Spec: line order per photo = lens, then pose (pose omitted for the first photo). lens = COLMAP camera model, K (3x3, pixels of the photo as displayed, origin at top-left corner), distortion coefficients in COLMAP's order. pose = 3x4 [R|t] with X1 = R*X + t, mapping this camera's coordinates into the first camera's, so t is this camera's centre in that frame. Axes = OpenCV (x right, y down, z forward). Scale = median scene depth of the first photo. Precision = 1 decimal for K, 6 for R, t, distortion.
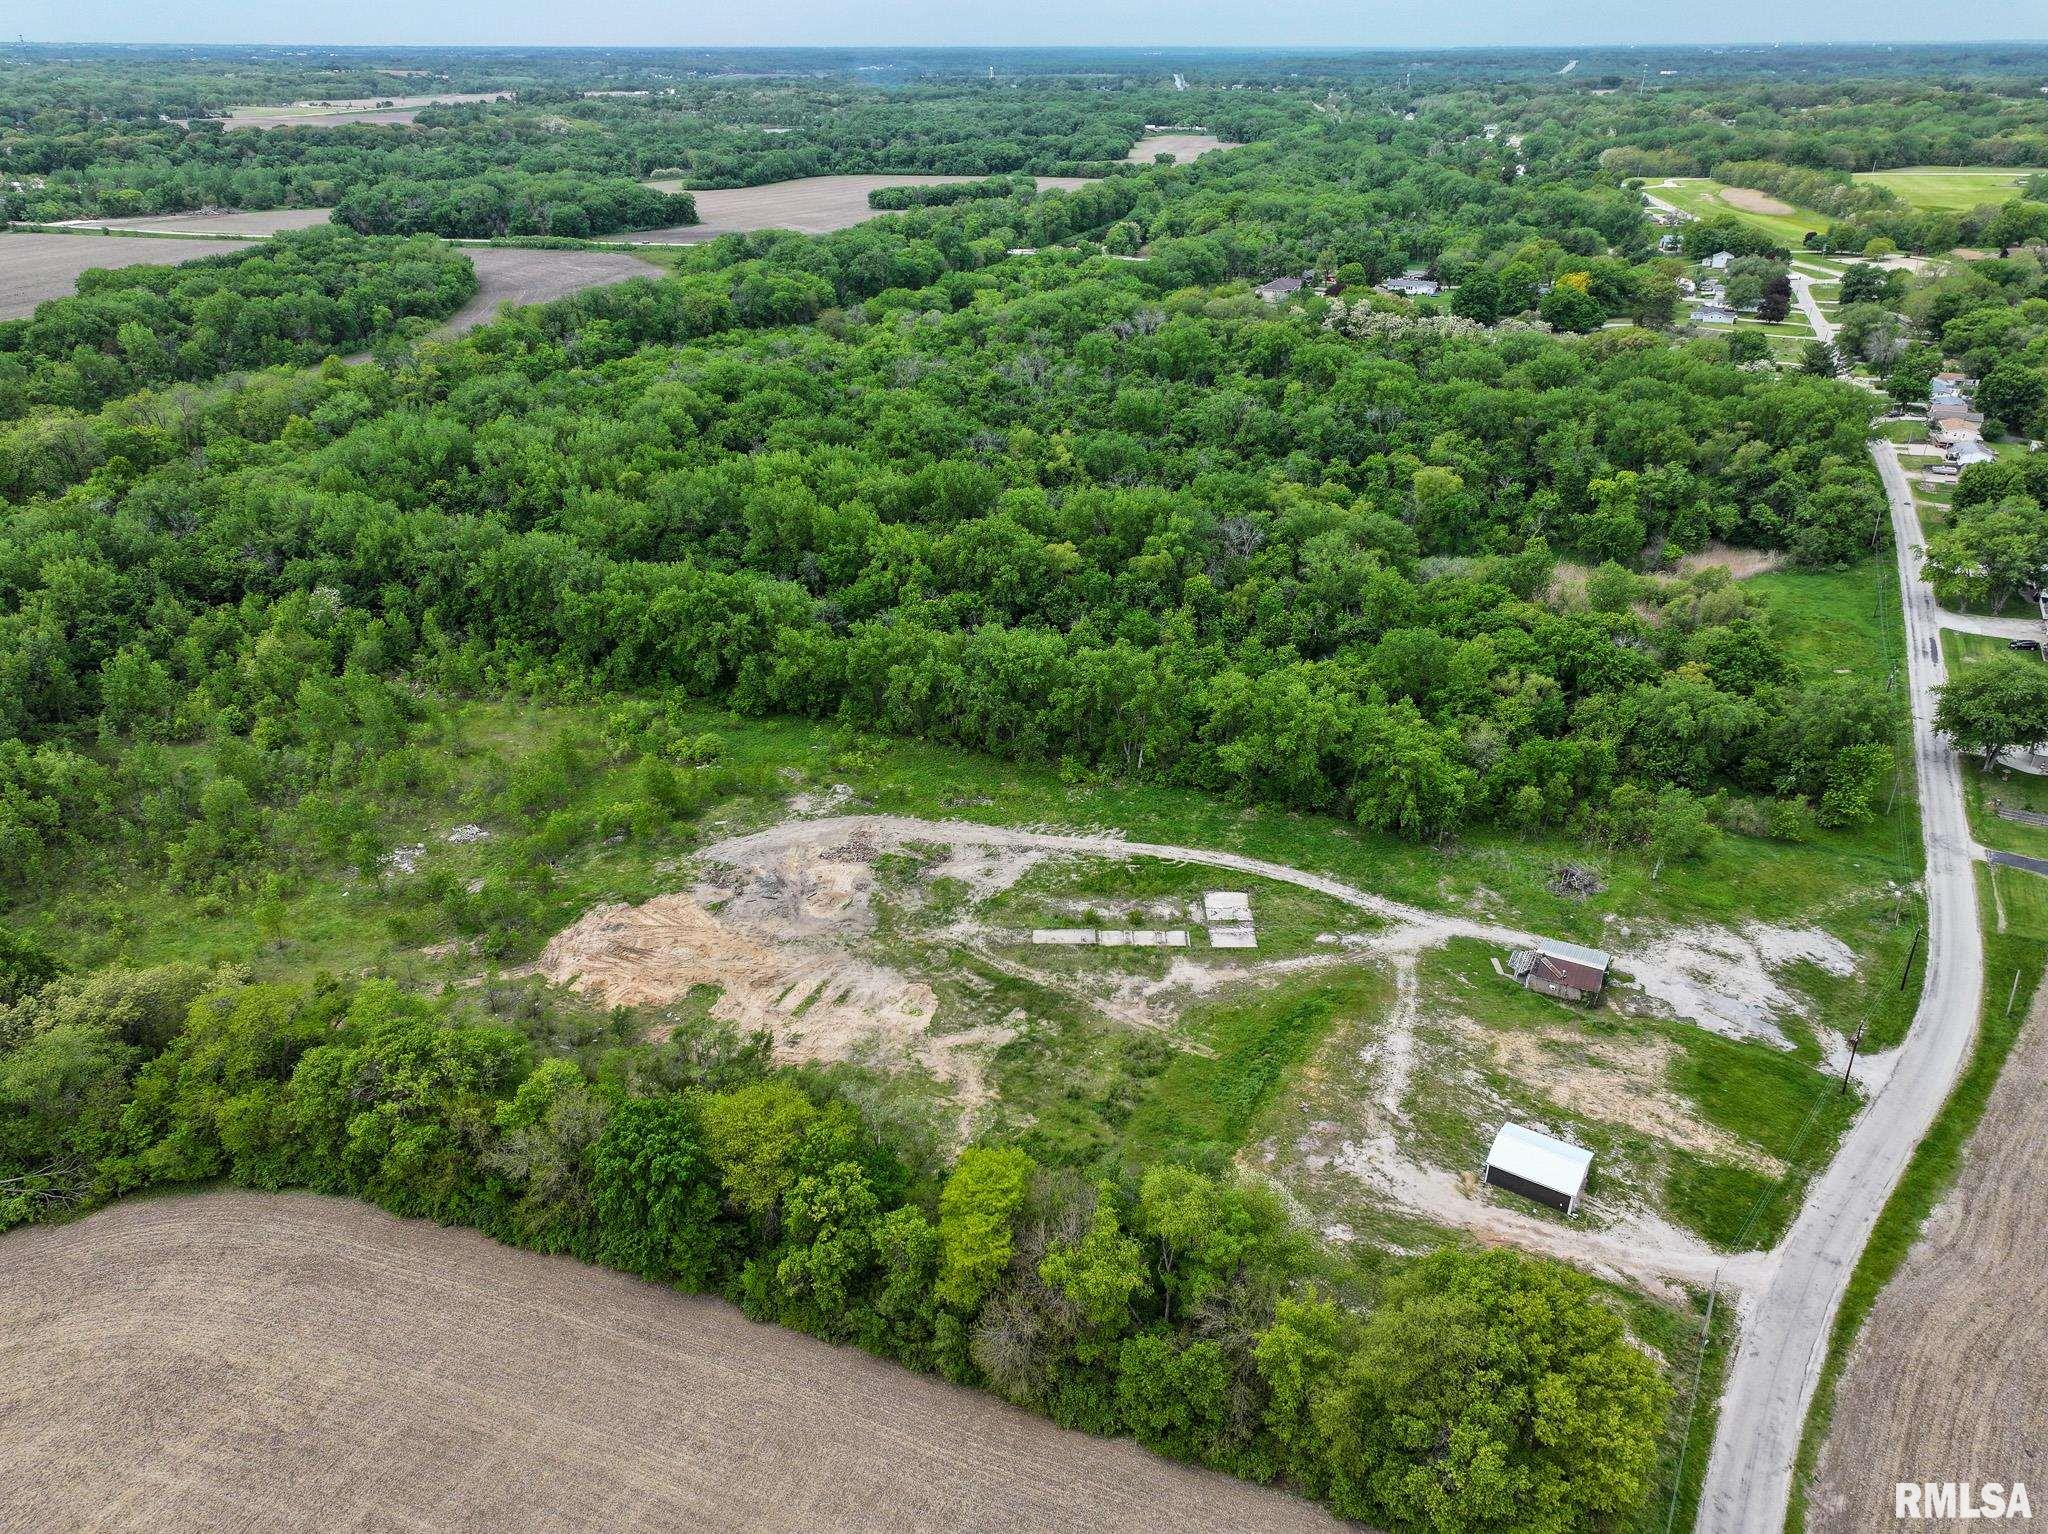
lens RADIAL K [[1434.1, 0, 1021.6], [0, 1434.1, 749.4], [0, 0, 1]] dist [-0.008212, 0.025889]
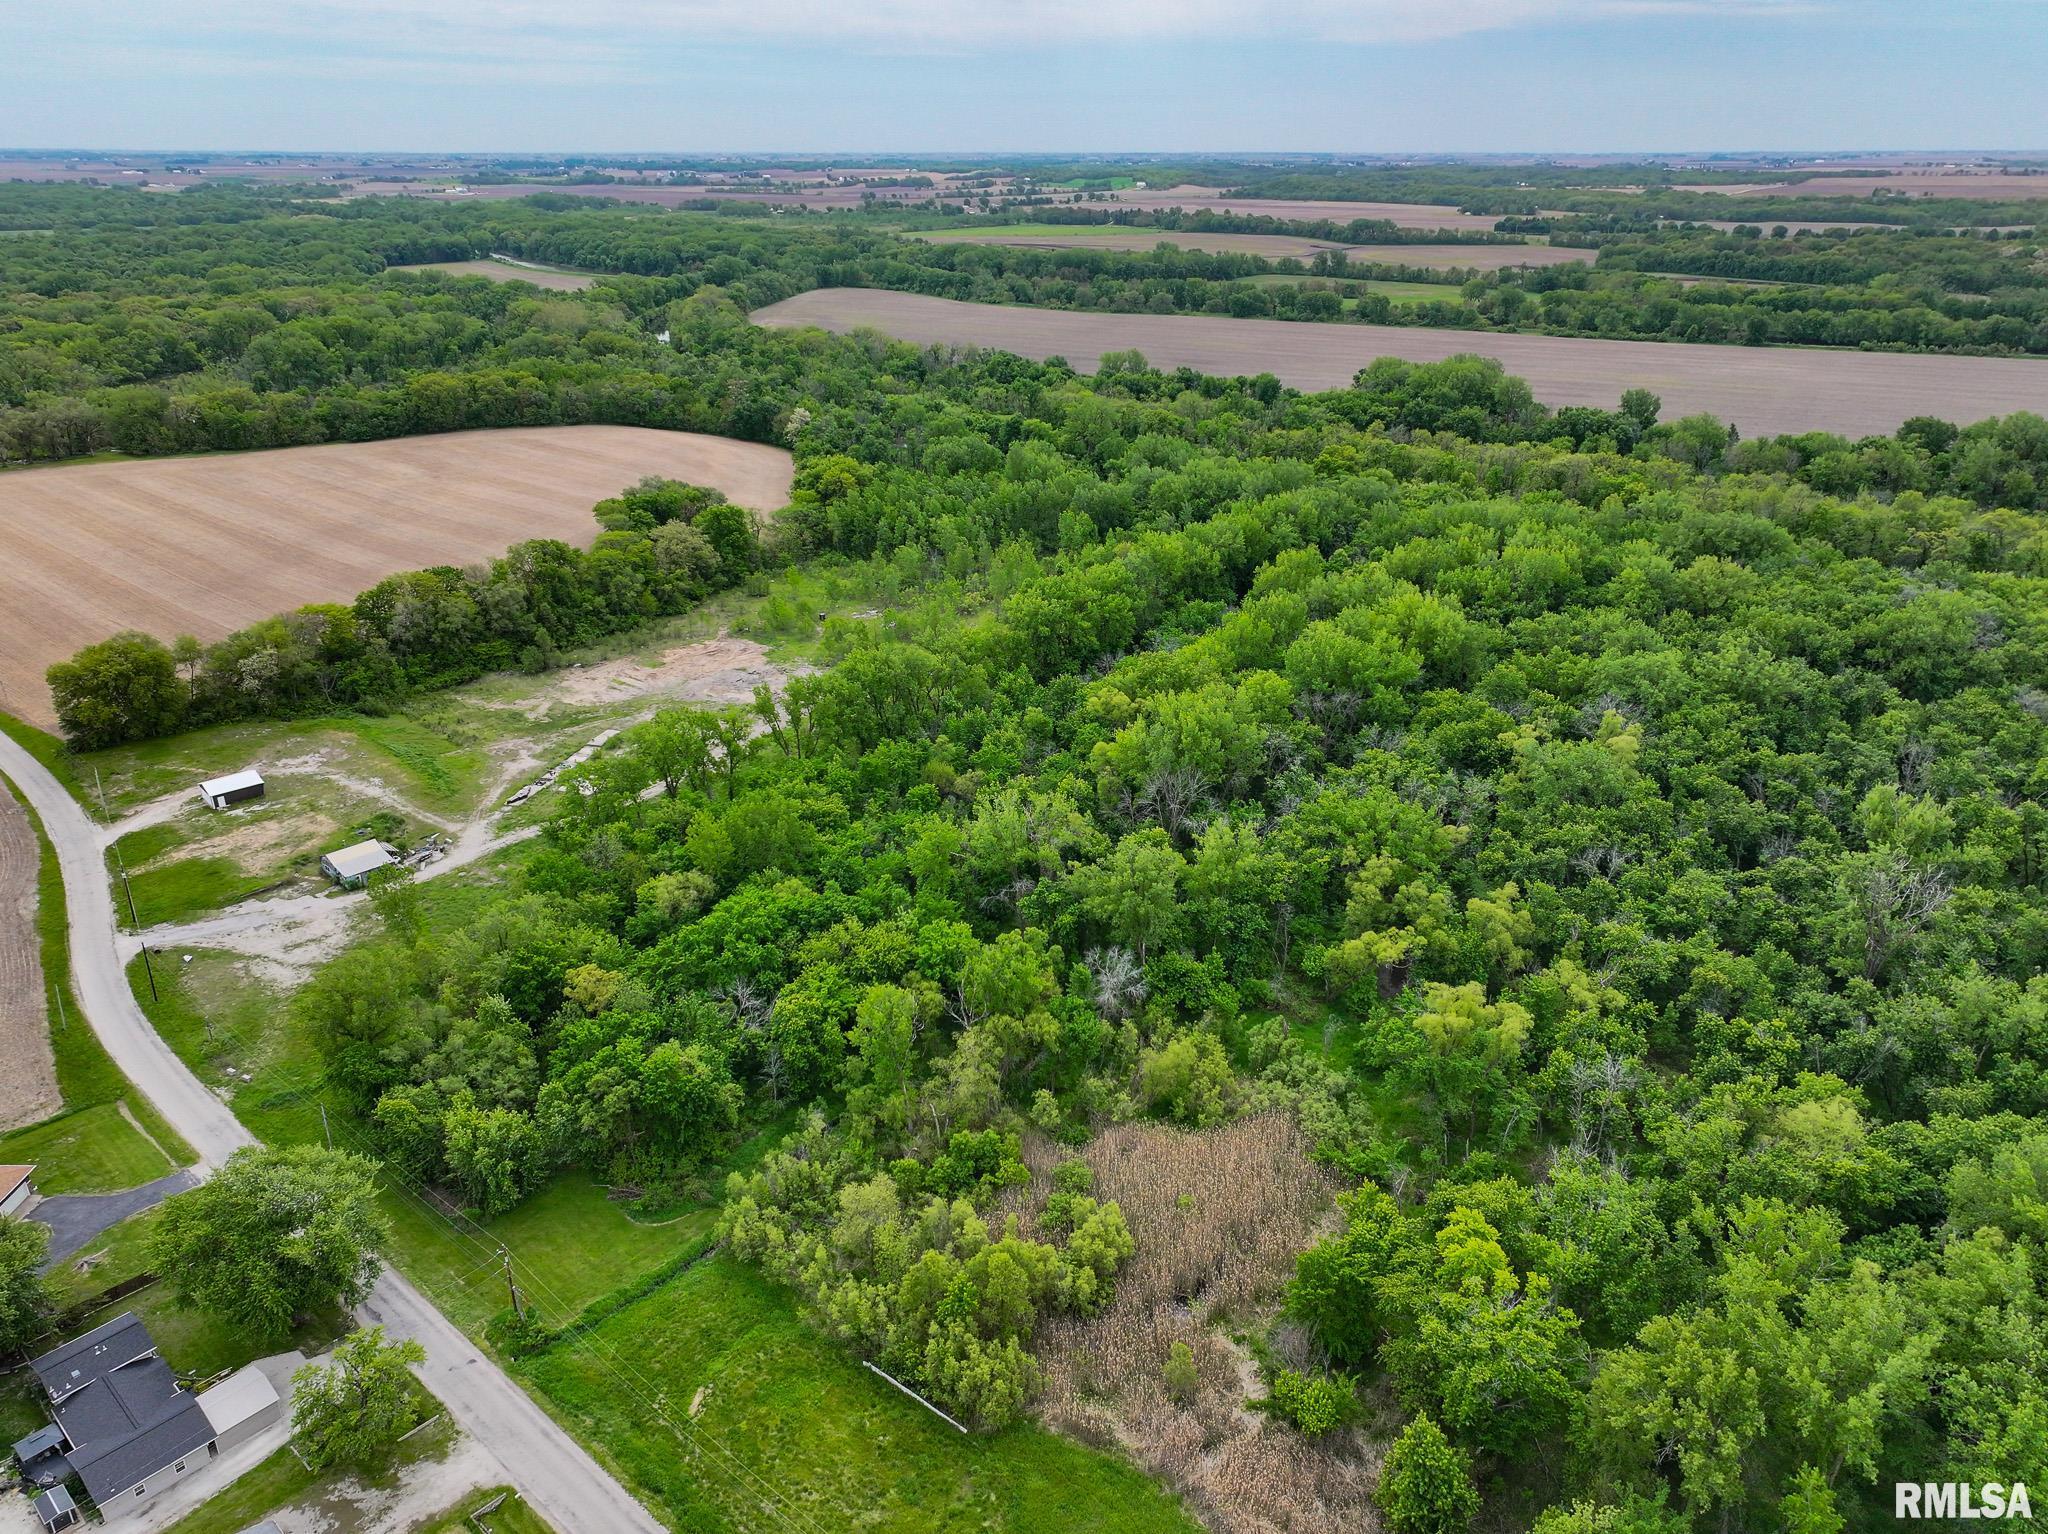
lens RADIAL K [[1434.1, 0, 1021.7], [0, 1434.1, 762.9], [0, 0, 1]] dist [-0.008212, 0.025889]
pose [[-0.231225, 0.385502, -0.893265, 1.168947], [-0.430601, 0.782771, 0.449279, -0.652098], [0.872421, 0.488526, -0.014998, 1.277329]]
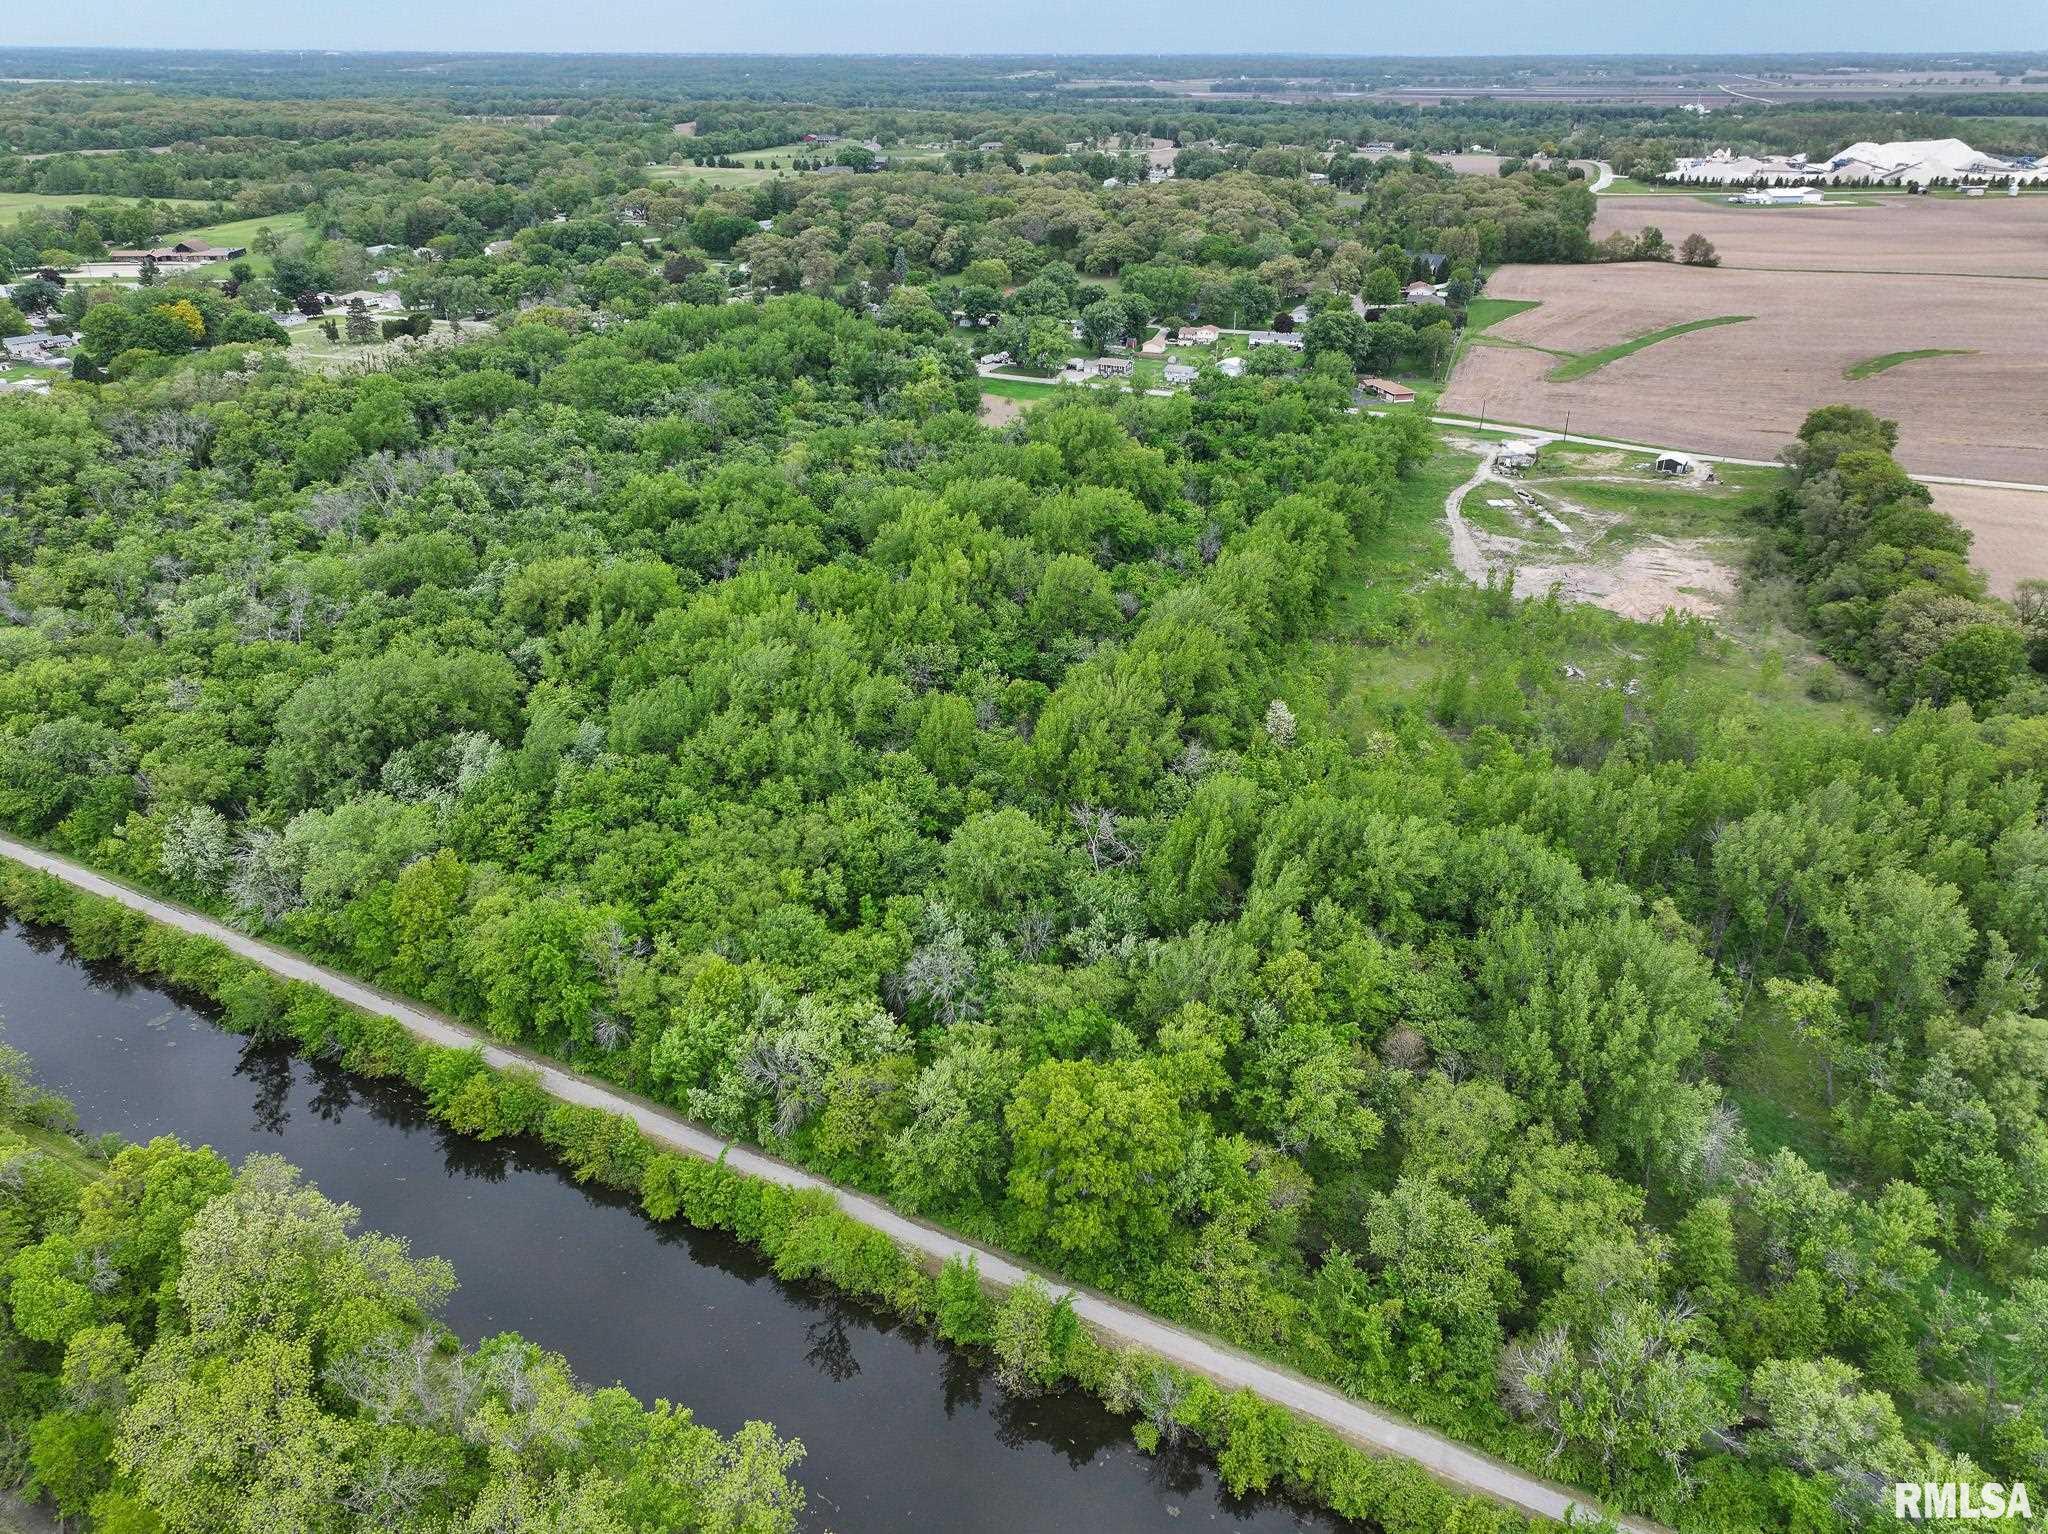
lens RADIAL K [[1434.1, 0, 1022.2], [0, 1434.1, 766.0], [0, 0, 1]] dist [-0.008212, 0.025889]
pose [[-0.025919, -0.441497, 0.896888, -1.608861], [0.440627, 0.800288, 0.406678, -0.630738], [-0.897316, 0.405734, 0.173793, 1.290742]]
